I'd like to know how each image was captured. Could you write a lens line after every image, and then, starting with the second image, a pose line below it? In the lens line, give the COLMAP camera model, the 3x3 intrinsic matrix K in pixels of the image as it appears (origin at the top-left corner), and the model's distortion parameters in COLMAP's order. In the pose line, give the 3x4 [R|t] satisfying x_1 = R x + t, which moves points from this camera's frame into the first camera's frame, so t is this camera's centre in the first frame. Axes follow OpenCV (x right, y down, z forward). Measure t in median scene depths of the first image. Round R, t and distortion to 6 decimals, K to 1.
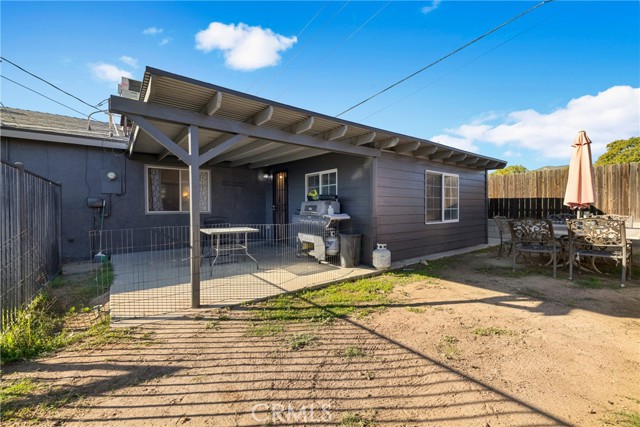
lens RADIAL K [[270.3, 0, 319.2], [0, 270.3, 209.9], [0, 0, 1]] dist [0.000634, -0.000558]
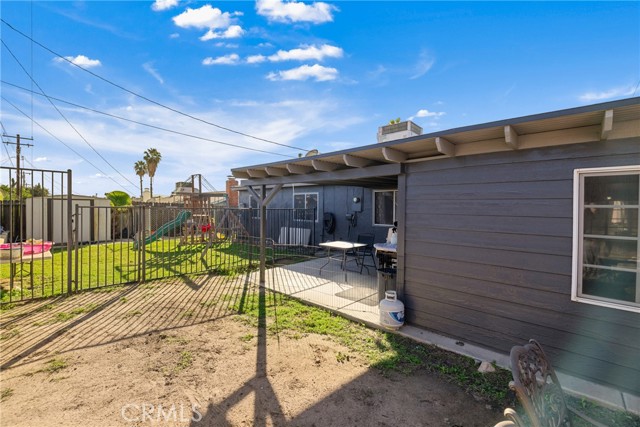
lens RADIAL K [[273.3, 0, 320.5], [0, 273.3, 216.1], [0, 0, 1]] dist [0.001102, 0.000537]
pose [[0.158343, 0.035644, -0.986741, 1.408446], [-0.011052, 0.999350, 0.034326, -0.159118], [0.987322, 0.005470, 0.158634, 1.054536]]
